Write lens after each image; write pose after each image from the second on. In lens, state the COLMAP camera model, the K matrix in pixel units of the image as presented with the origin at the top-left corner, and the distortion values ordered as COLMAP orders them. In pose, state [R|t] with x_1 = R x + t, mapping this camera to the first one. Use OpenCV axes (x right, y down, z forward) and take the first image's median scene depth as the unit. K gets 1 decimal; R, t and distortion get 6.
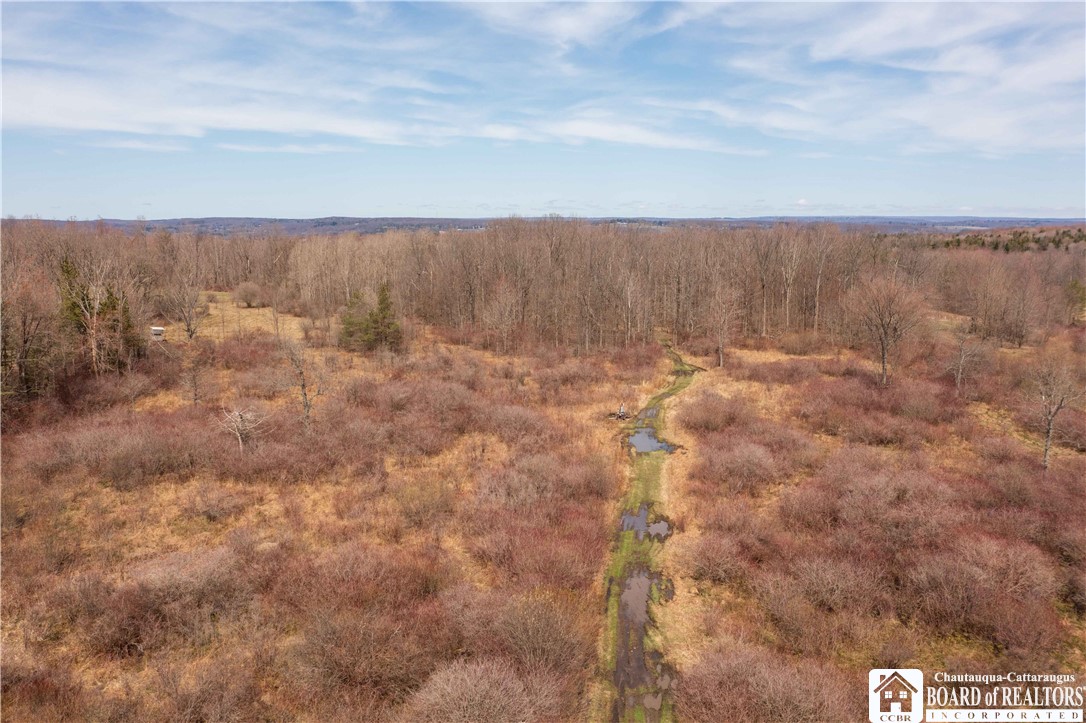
lens RADIAL K [[852.7, 0, 543.0], [0, 852.7, 361.5], [0, 0, 1]] dist [-0.032701, 0.004100]
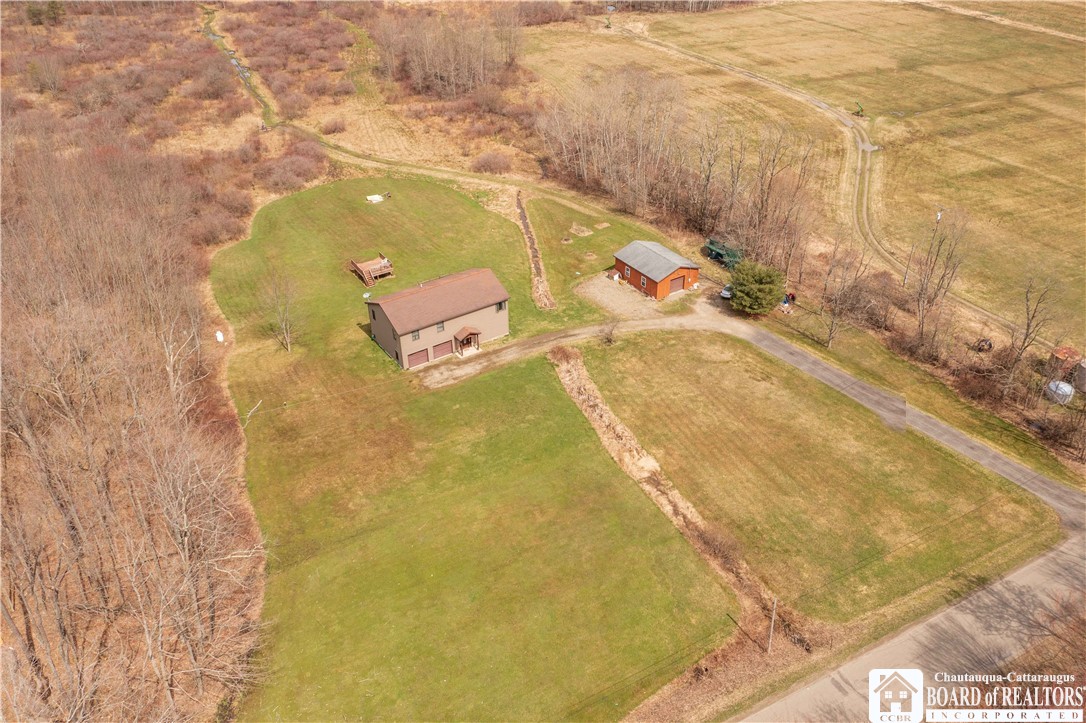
lens RADIAL K [[852.7, 0, 543.0], [0, 852.7, 361.5], [0, 0, 1]] dist [-0.032701, 0.004100]
pose [[0.825538, -0.315129, 0.468167, -0.477190], [0.105012, 0.900863, 0.421210, -0.004280], [-0.554490, -0.298561, 0.776790, -1.625361]]
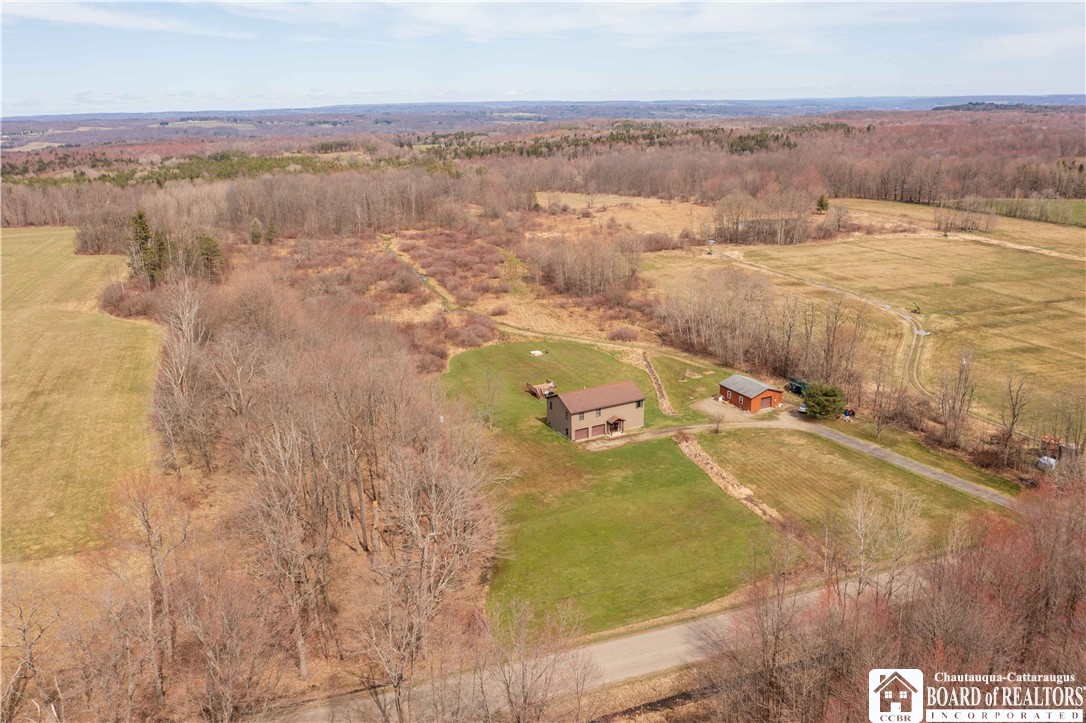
lens RADIAL K [[852.7, 0, 543.0], [0, 852.7, 361.5], [0, 0, 1]] dist [-0.032701, 0.004100]
pose [[0.885262, -0.149492, 0.440413, -0.731630], [0.093167, 0.984741, 0.146983, 0.047372], [-0.455666, -0.089087, 0.885682, -1.917866]]
